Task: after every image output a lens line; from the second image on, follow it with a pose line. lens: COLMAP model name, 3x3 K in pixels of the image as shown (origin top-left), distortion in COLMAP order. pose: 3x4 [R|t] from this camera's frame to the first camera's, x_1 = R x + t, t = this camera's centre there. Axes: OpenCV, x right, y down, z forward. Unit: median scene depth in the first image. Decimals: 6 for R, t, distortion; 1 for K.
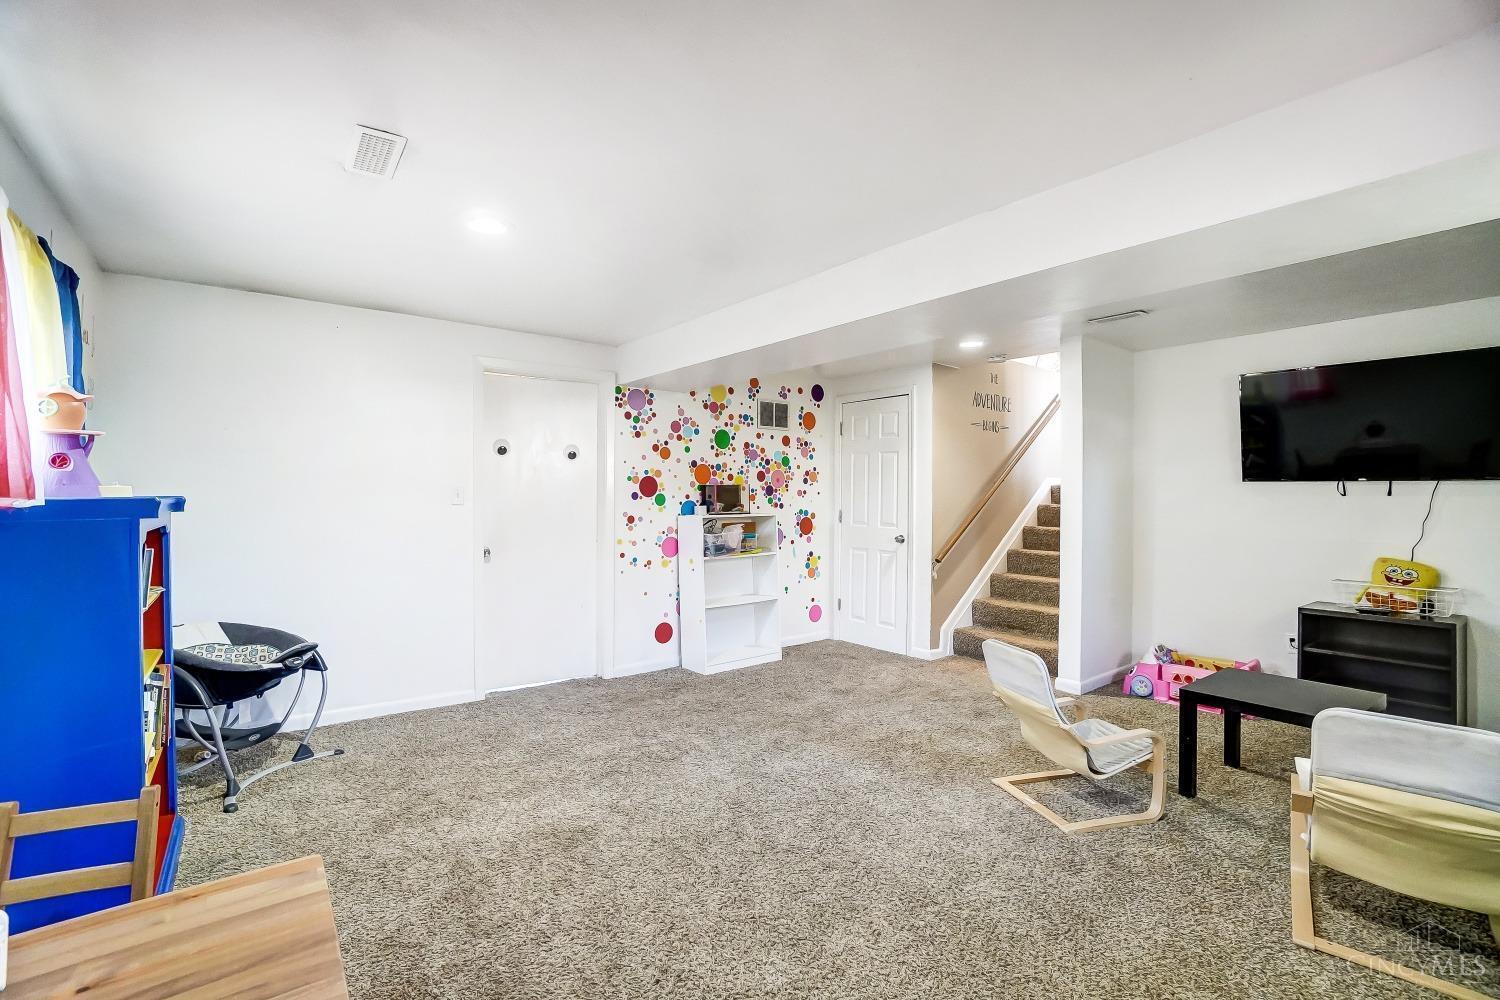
lens RADIAL K [[663.8, 0, 741.2], [0, 663.8, 500.8], [0, 0, 1]] dist [-0.066768, 0.025021]
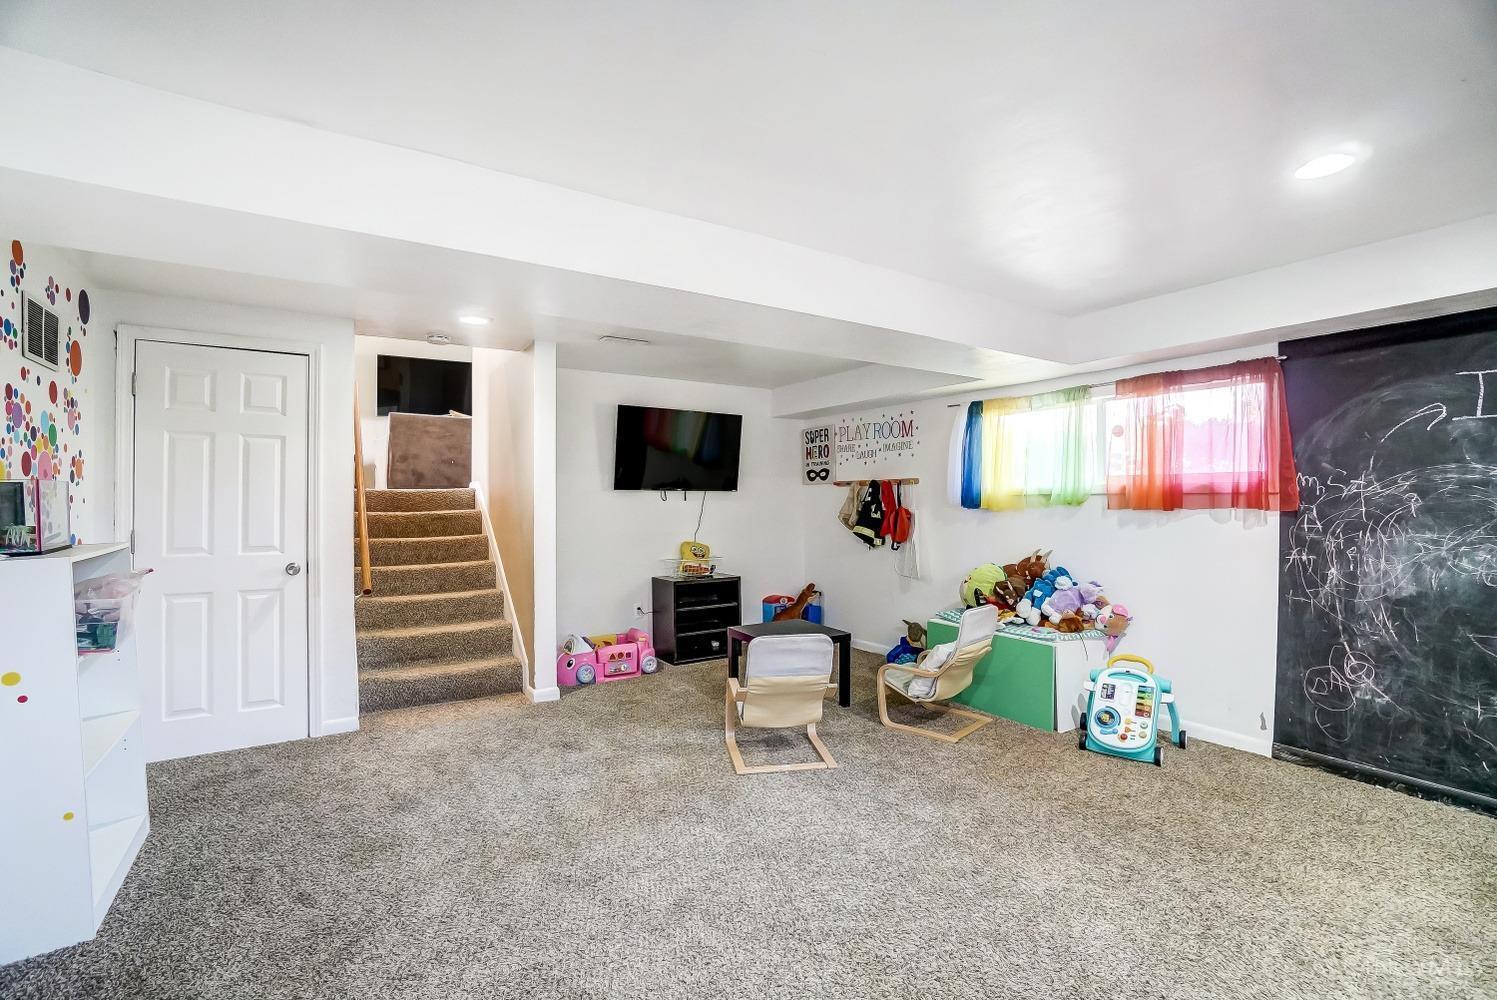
lens RADIAL K [[662.4, 0, 739.7], [0, 662.4, 500.8], [0, 0, 1]] dist [-0.066768, 0.025021]
pose [[0.091182, -0.006198, 0.995815, -0.366678], [0.010759, 0.999928, 0.005238, -0.009267], [-0.995776, 0.010236, 0.091242, 0.492626]]
